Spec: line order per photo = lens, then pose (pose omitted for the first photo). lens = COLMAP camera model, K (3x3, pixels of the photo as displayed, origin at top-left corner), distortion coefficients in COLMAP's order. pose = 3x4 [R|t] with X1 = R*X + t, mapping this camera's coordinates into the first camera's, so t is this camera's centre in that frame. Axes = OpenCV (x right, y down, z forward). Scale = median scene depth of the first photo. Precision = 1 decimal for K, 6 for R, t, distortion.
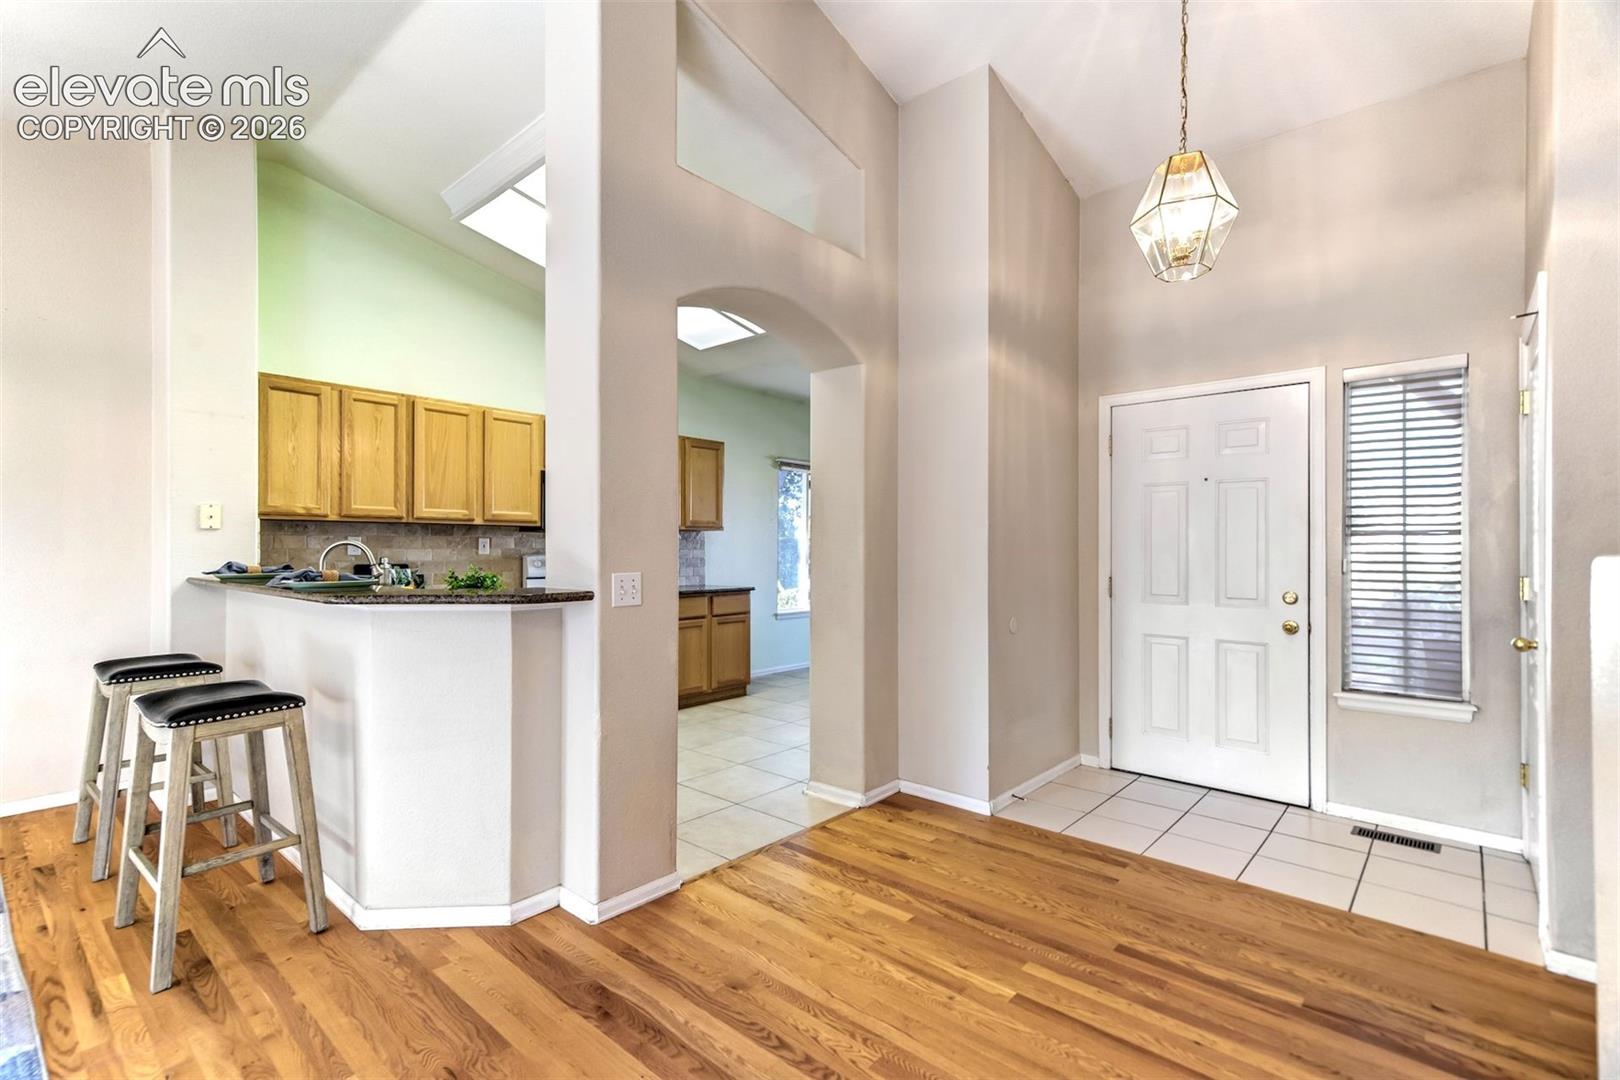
lens RADIAL K [[740.8, 0, 814.7], [0, 740.8, 543.7], [0, 0, 1]] dist [0.020118, -0.000224]
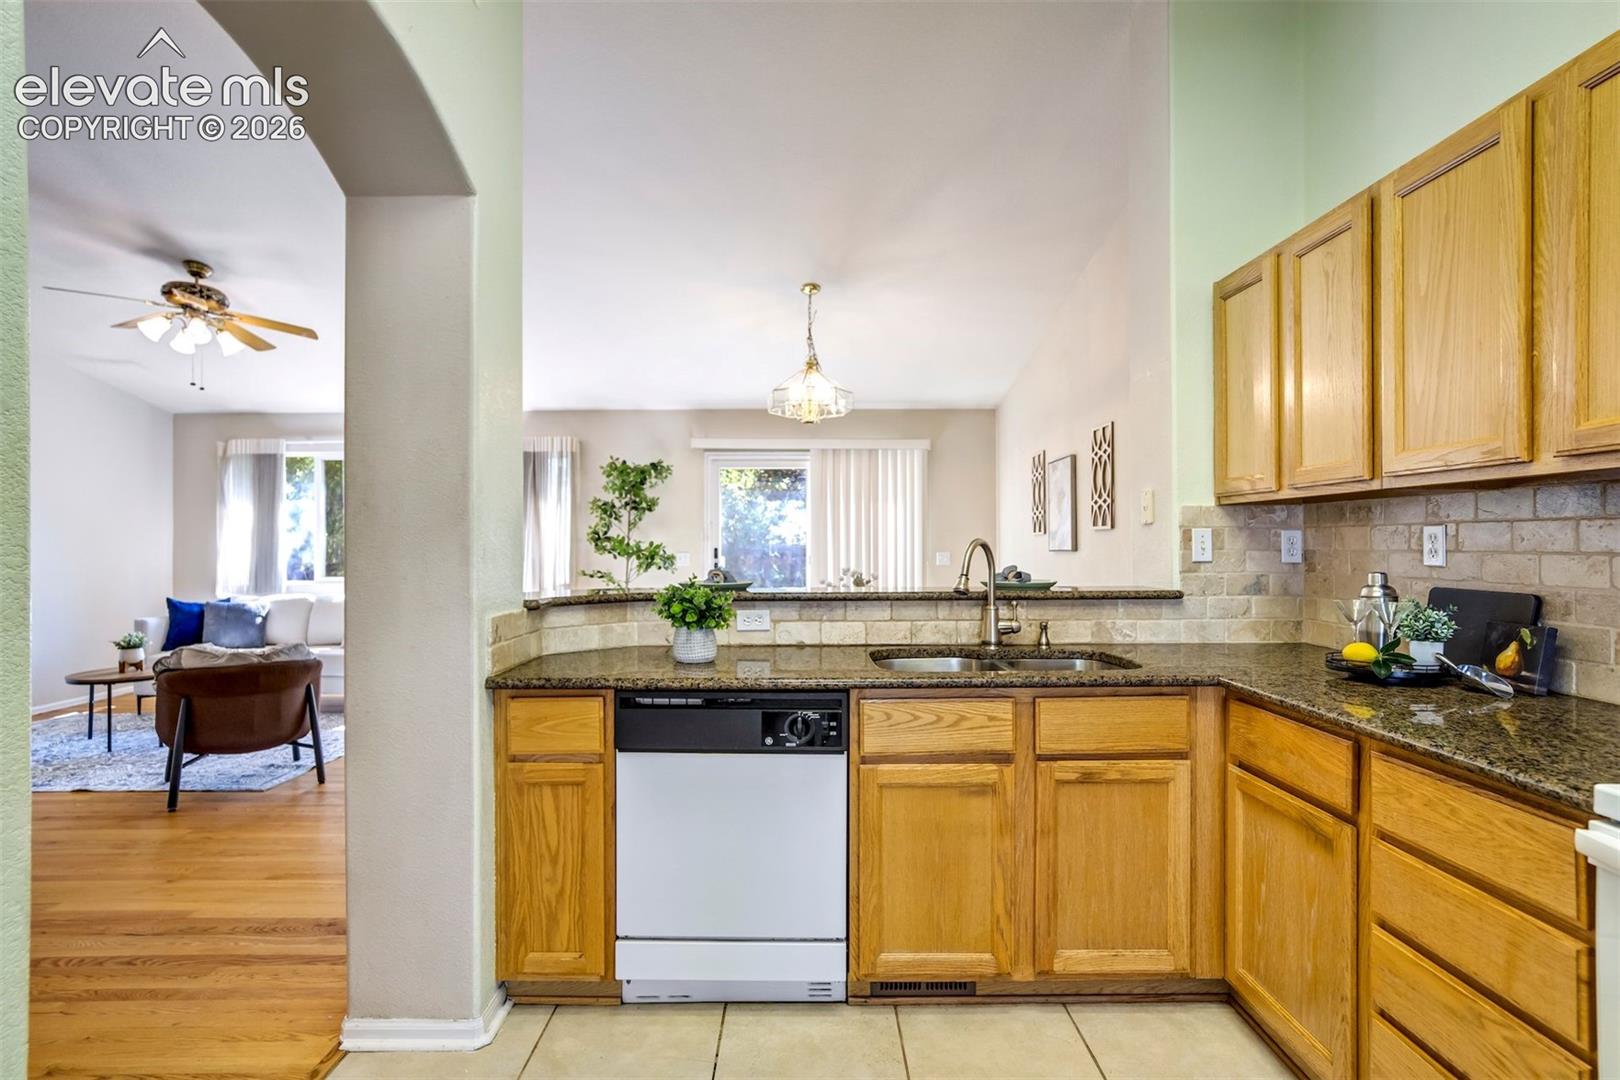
lens RADIAL K [[786.3, 0, 816.3], [0, 786.3, 543.4], [0, 0, 1]] dist [-0.045428, 0.023546]
pose [[-0.752181, -0.001060, -0.658955, -0.029067], [0.003611, 0.999977, -0.005729, 0.003005], [0.658946, -0.006689, -0.752160, 1.189095]]
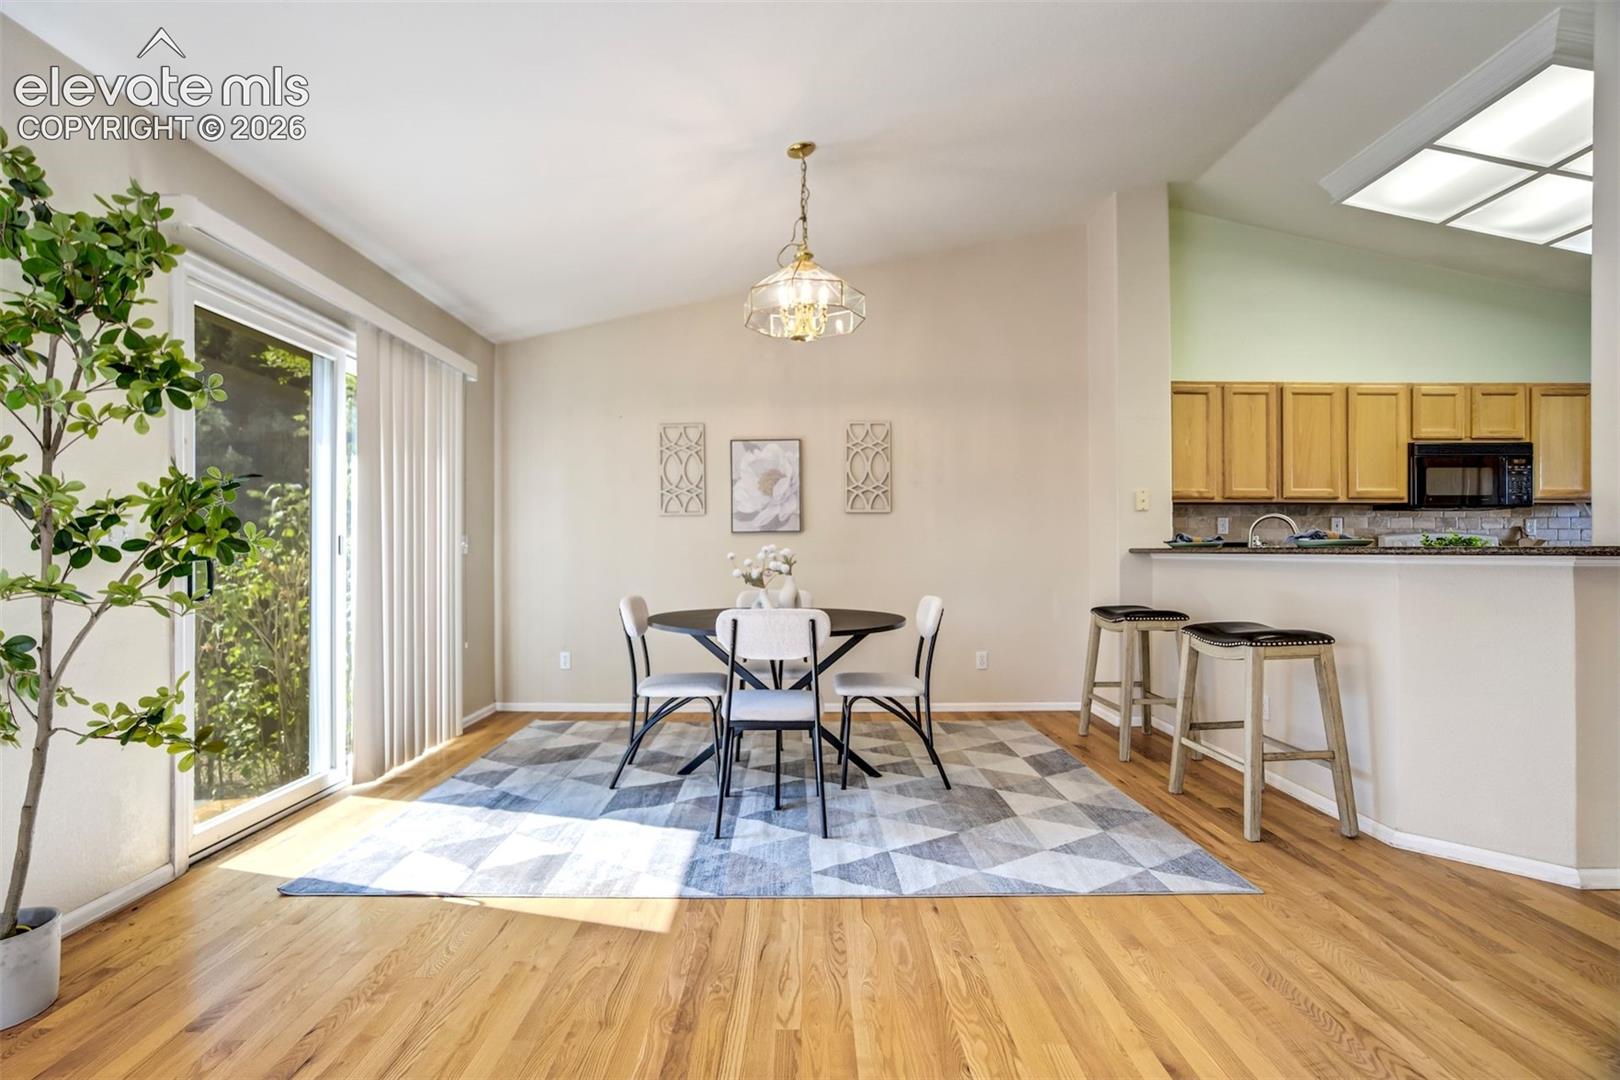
lens RADIAL K [[765.2, 0, 805.6], [0, 765.2, 547.8], [0, 0, 1]] dist [-0.026815, 0.015681]
pose [[0.661263, -0.003826, -0.750144, -0.191125], [0.005044, 0.999987, -0.000654, 0.035782], [0.750137, -0.003351, 0.661274, -0.233824]]
